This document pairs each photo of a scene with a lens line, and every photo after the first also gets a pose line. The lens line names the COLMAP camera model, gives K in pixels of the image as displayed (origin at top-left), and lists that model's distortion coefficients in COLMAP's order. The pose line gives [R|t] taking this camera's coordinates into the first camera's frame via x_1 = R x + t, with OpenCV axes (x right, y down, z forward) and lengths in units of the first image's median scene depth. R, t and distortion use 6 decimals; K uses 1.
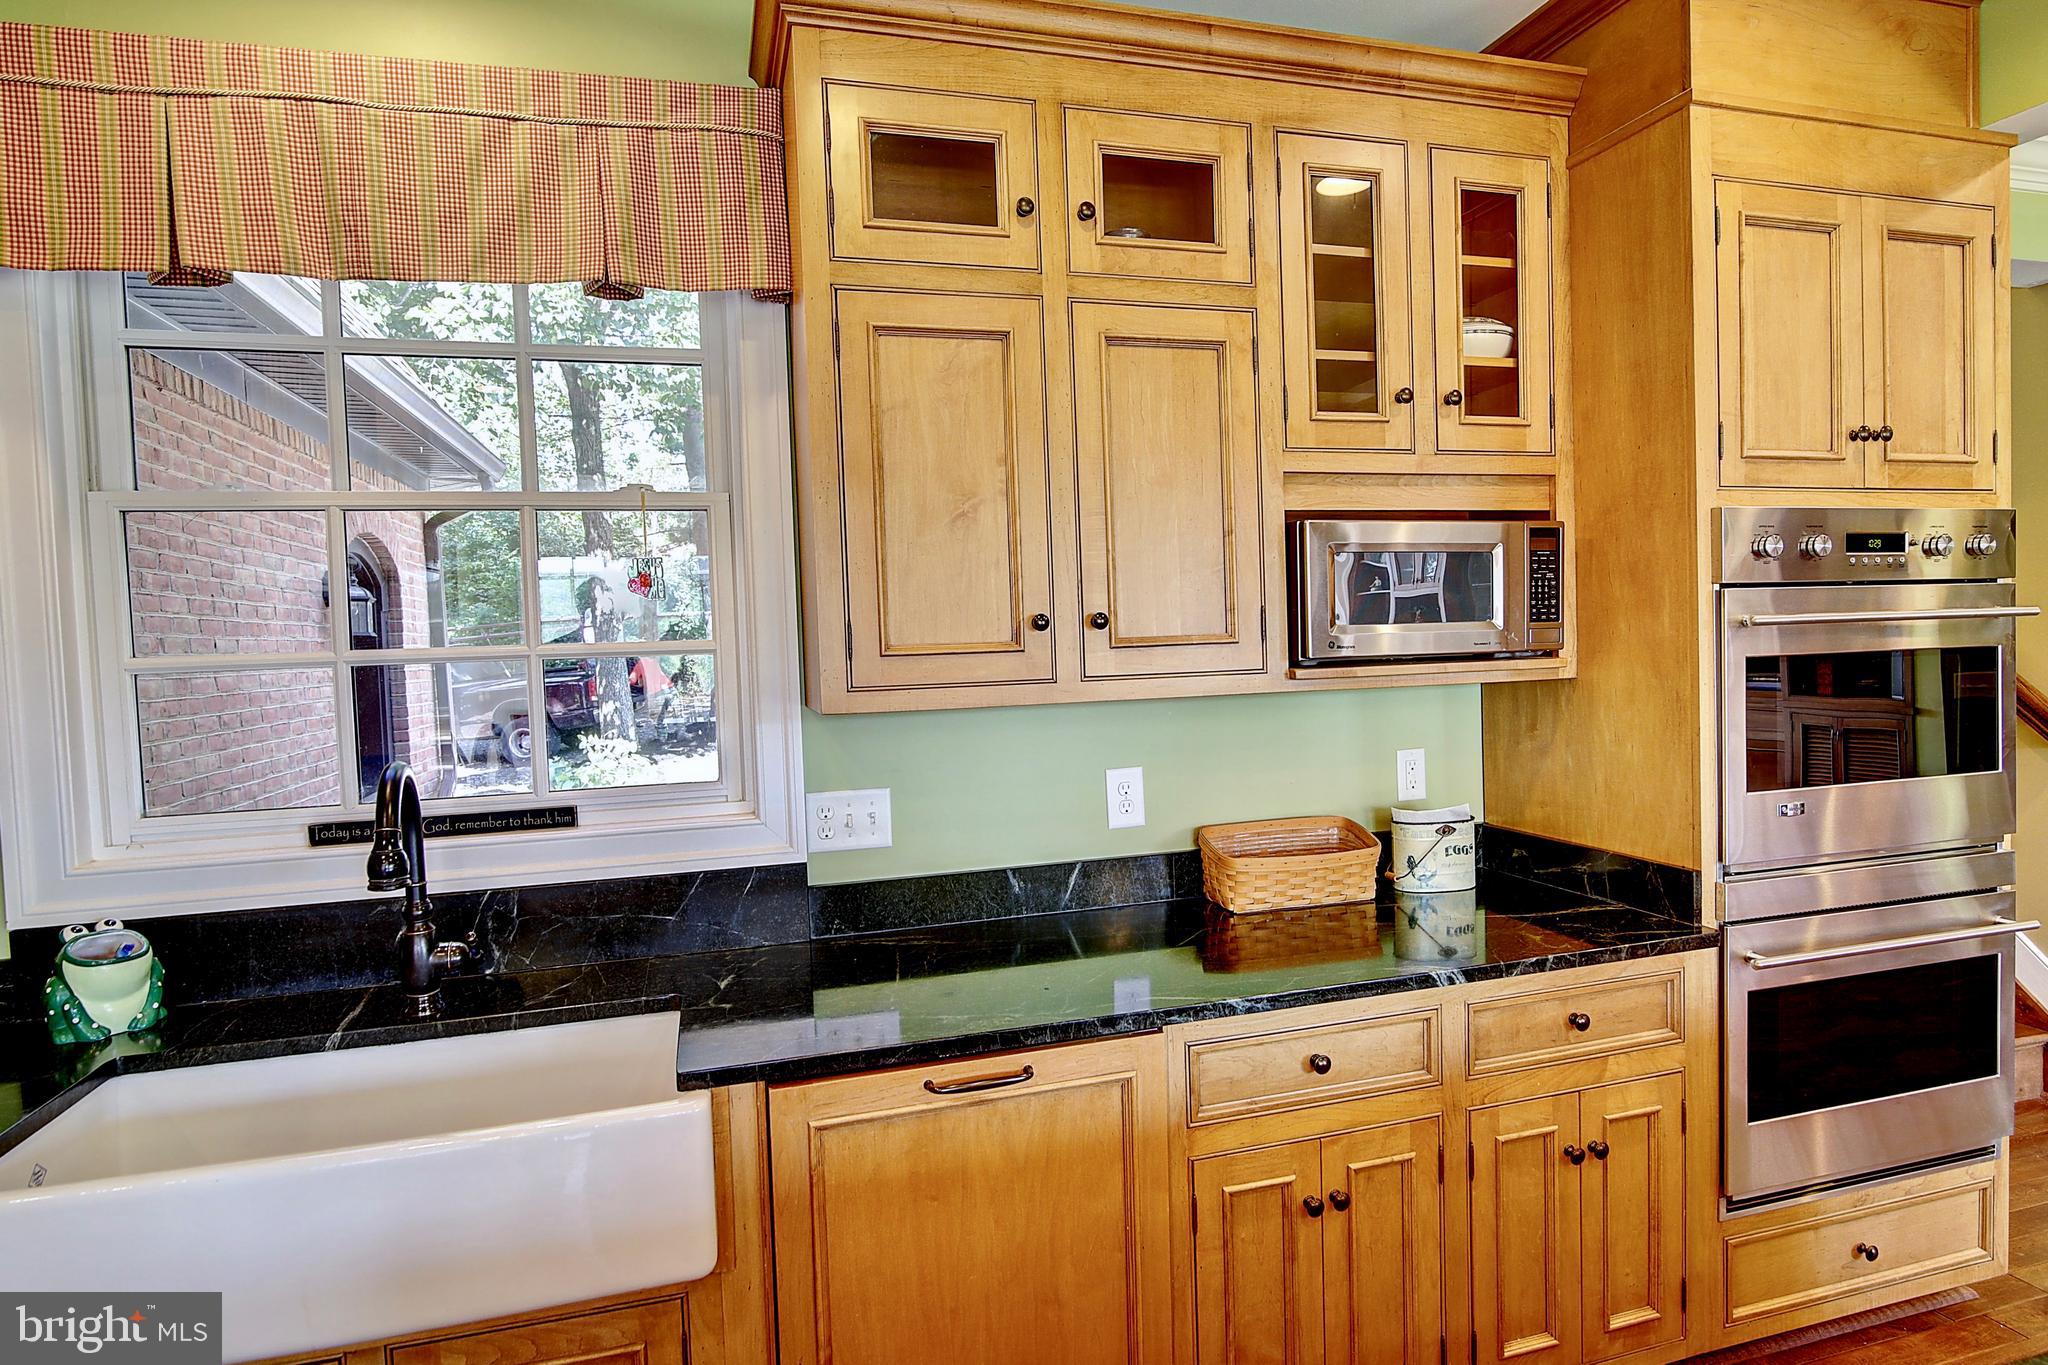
lens RADIAL K [[1121.1, 0, 1021.3], [0, 1121.1, 688.3], [0, 0, 1]] dist [-0.011916, 0.000216]
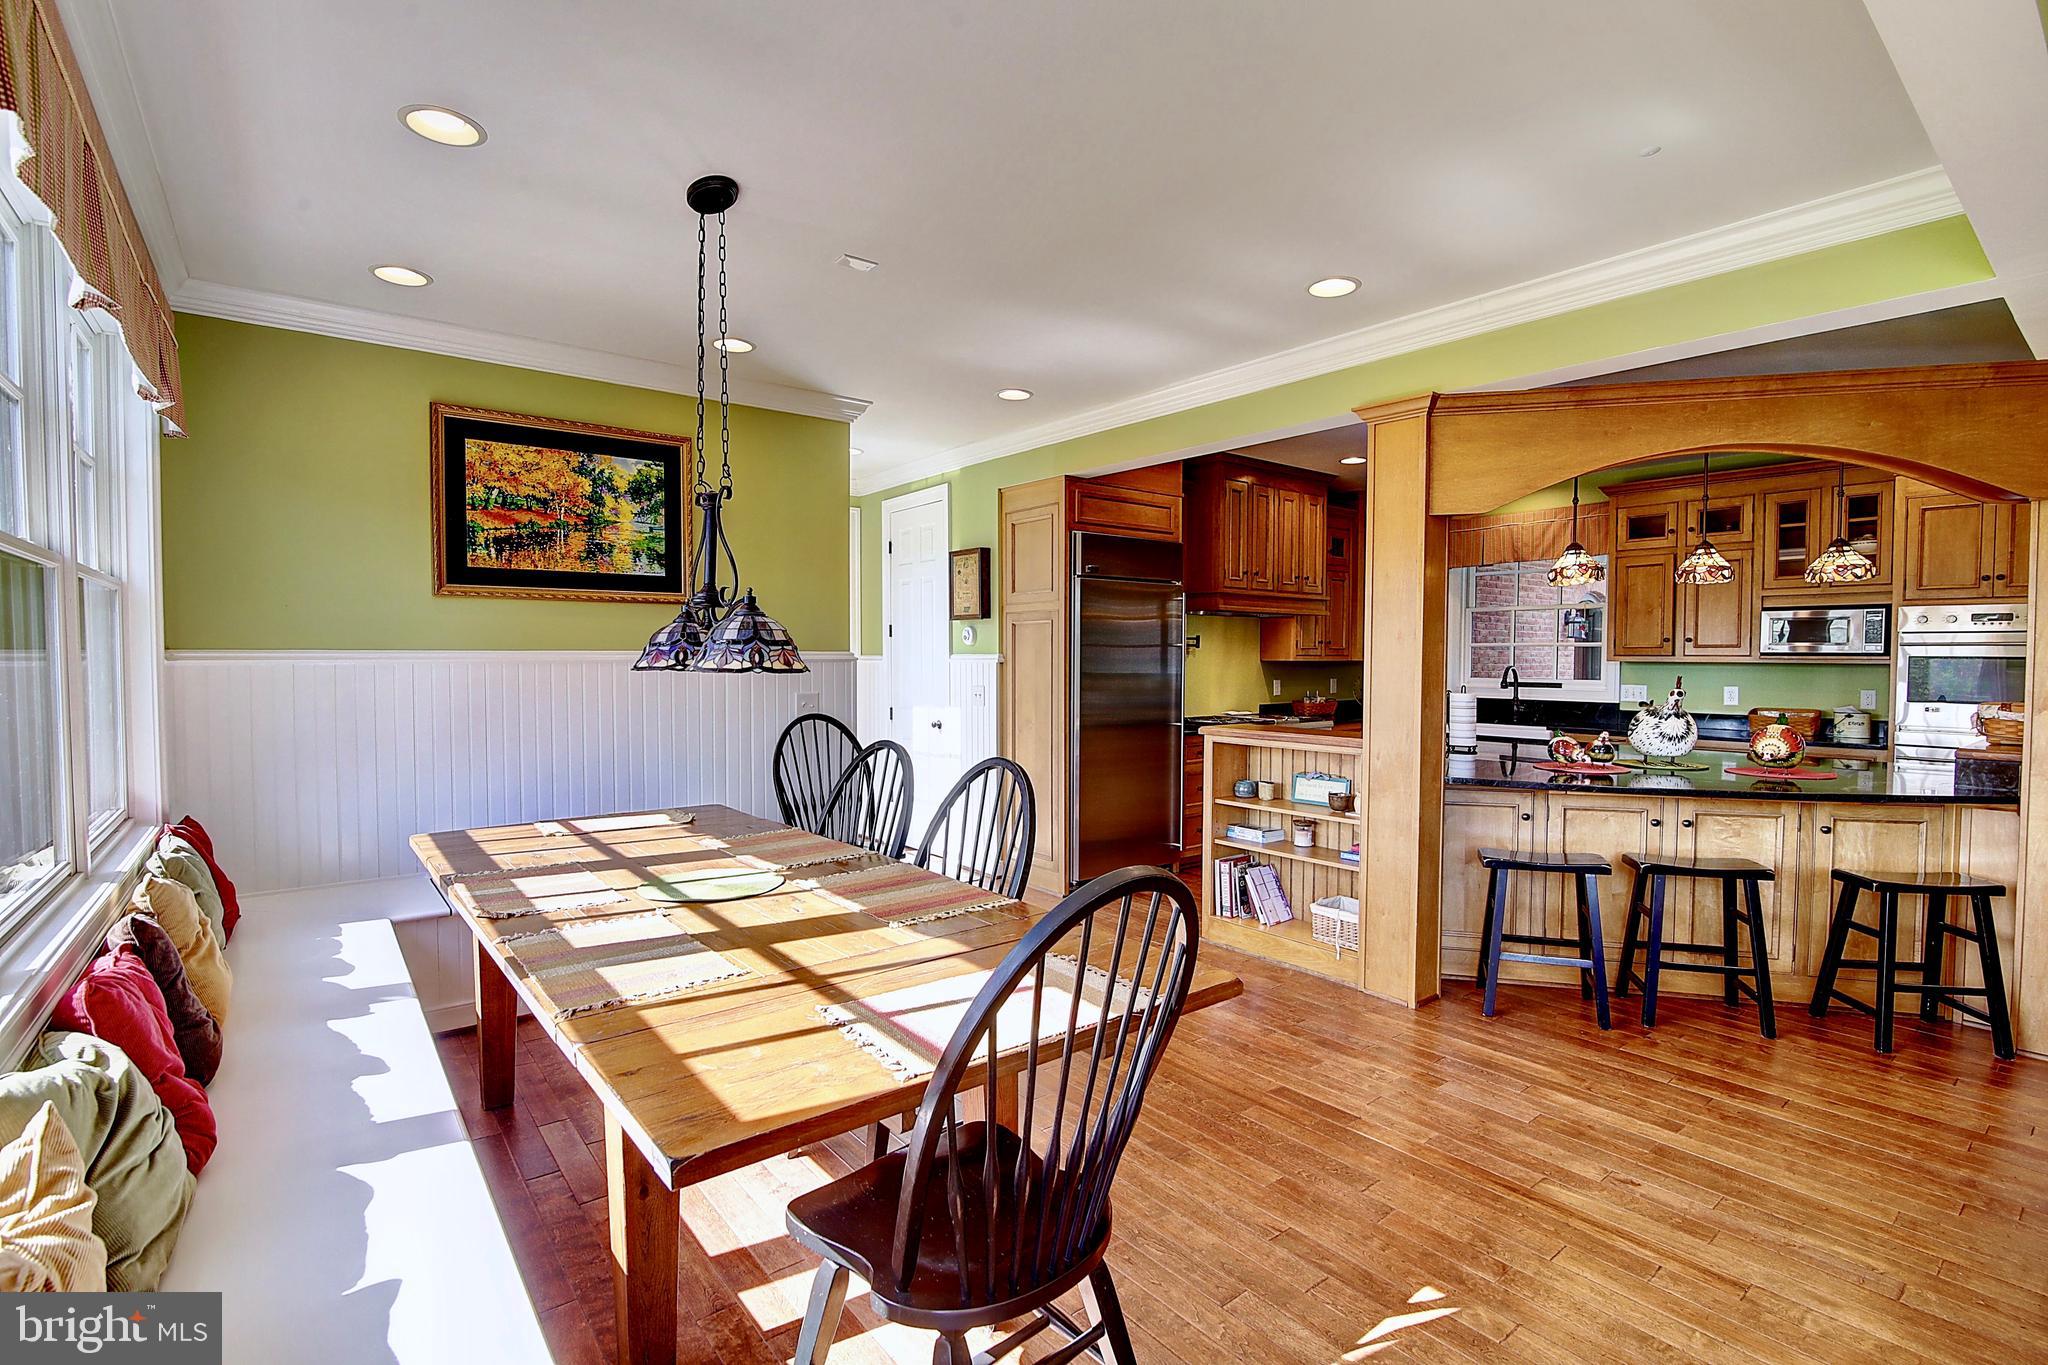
lens RADIAL K [[953.3, 0, 1030.3], [0, 953.3, 691.2], [0, 0, 1]] dist [-0.020299, 0.000901]
pose [[0.392374, 0.068871, -0.917224, 2.134469], [-0.056111, 0.997128, 0.050867, 0.073174], [0.918092, 0.031508, 0.395112, -2.262627]]
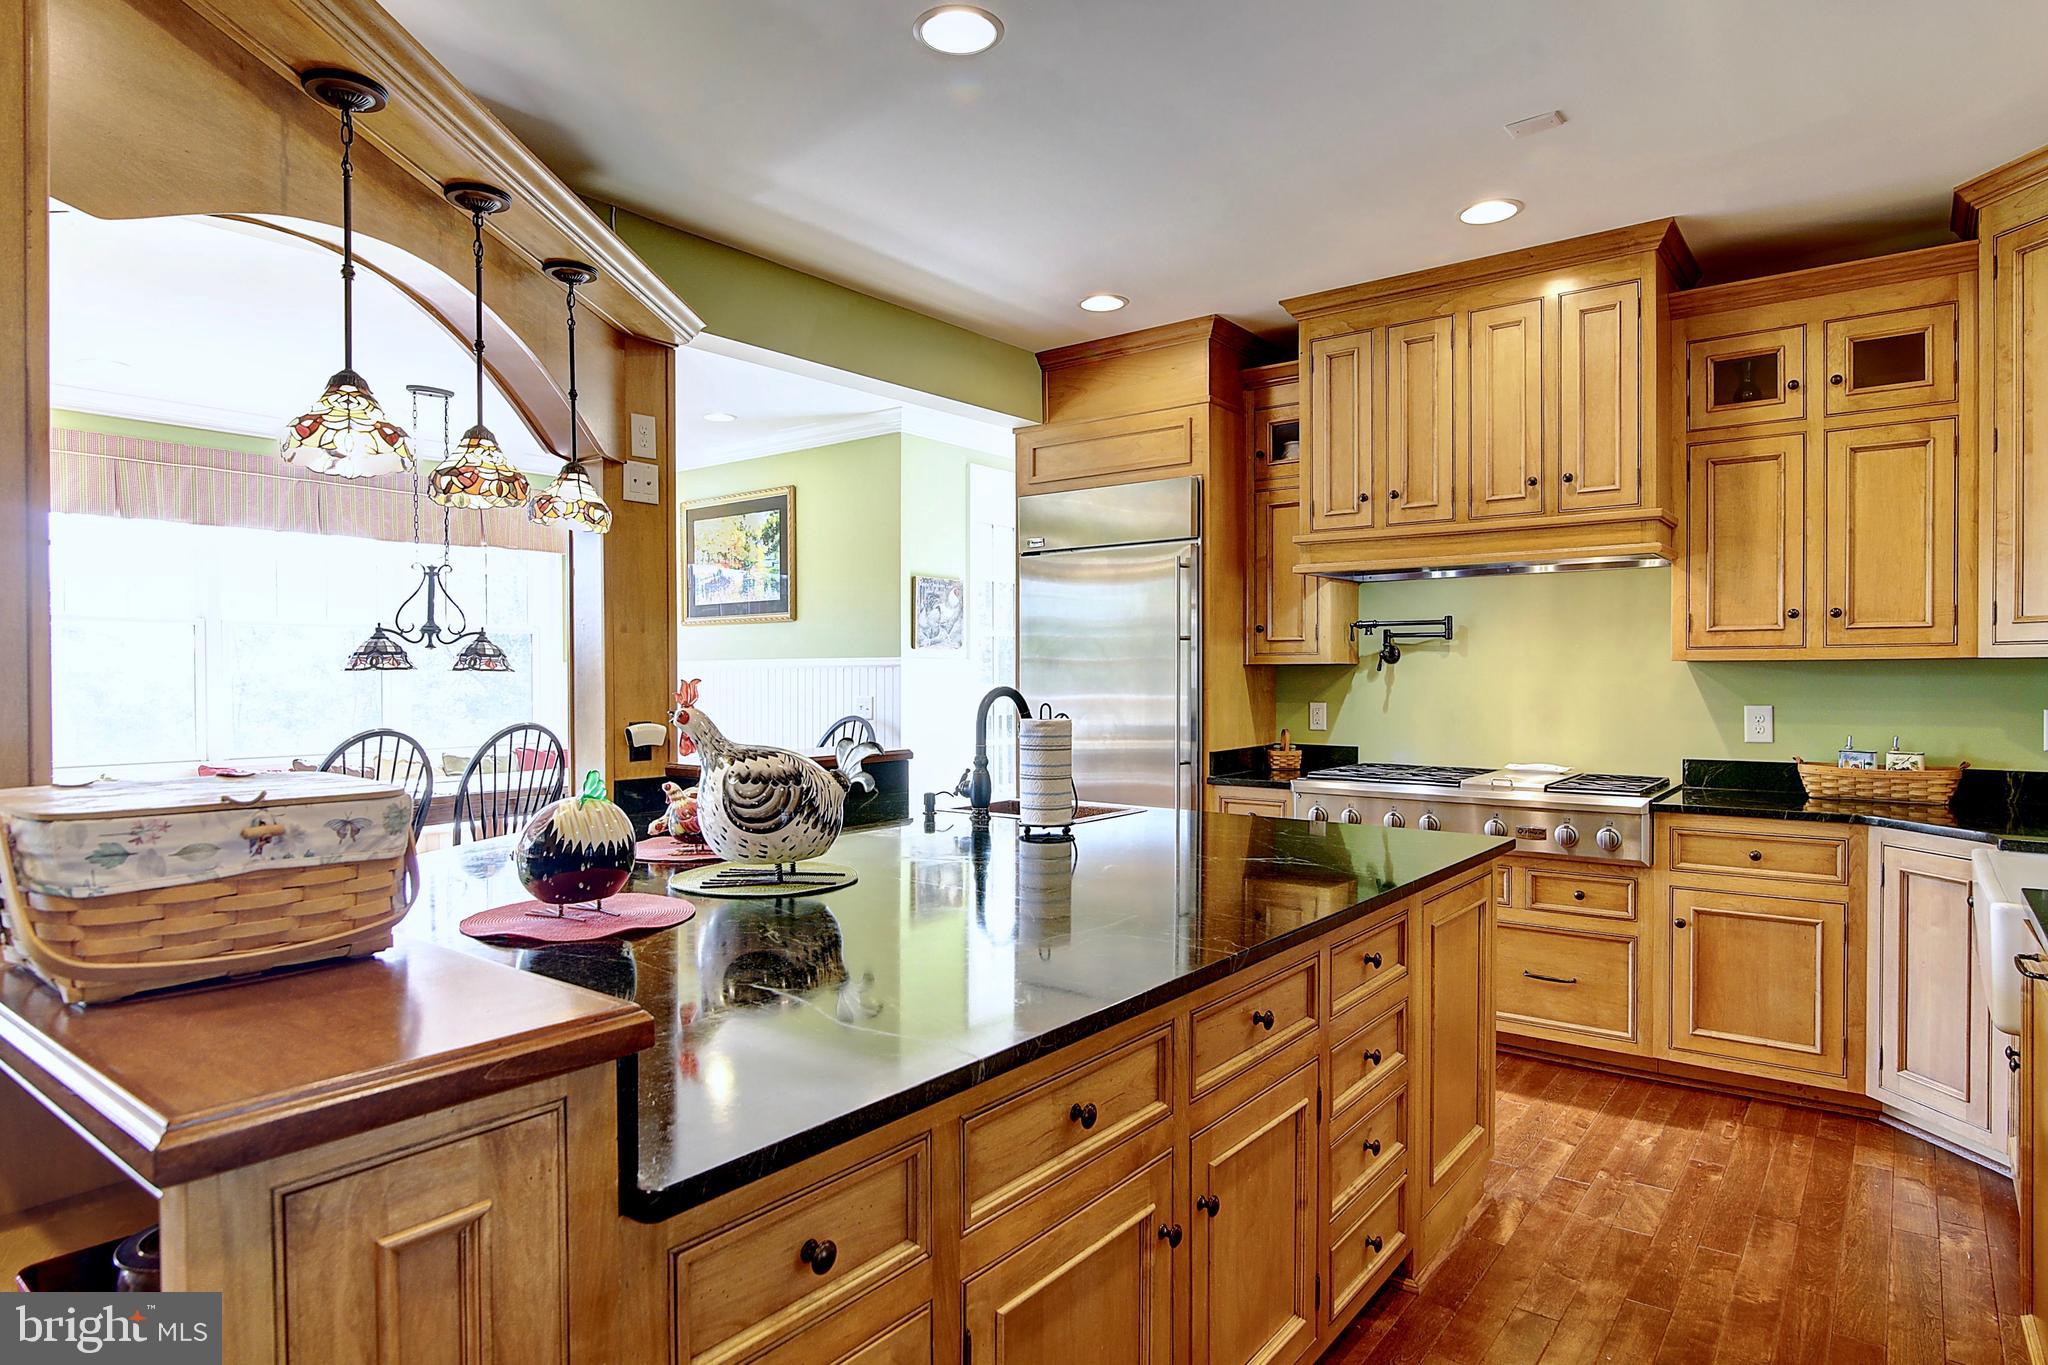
lens RADIAL K [[1163.7, 0, 1024.0], [0, 1163.7, 682.5], [0, 0, 1]] dist [-0.001975, 0.000583]
pose [[-0.802224, 0.041701, -0.595565, 1.205798], [0.004270, 0.997933, 0.064122, -0.007699], [0.597008, 0.048897, -0.800743, 1.085944]]
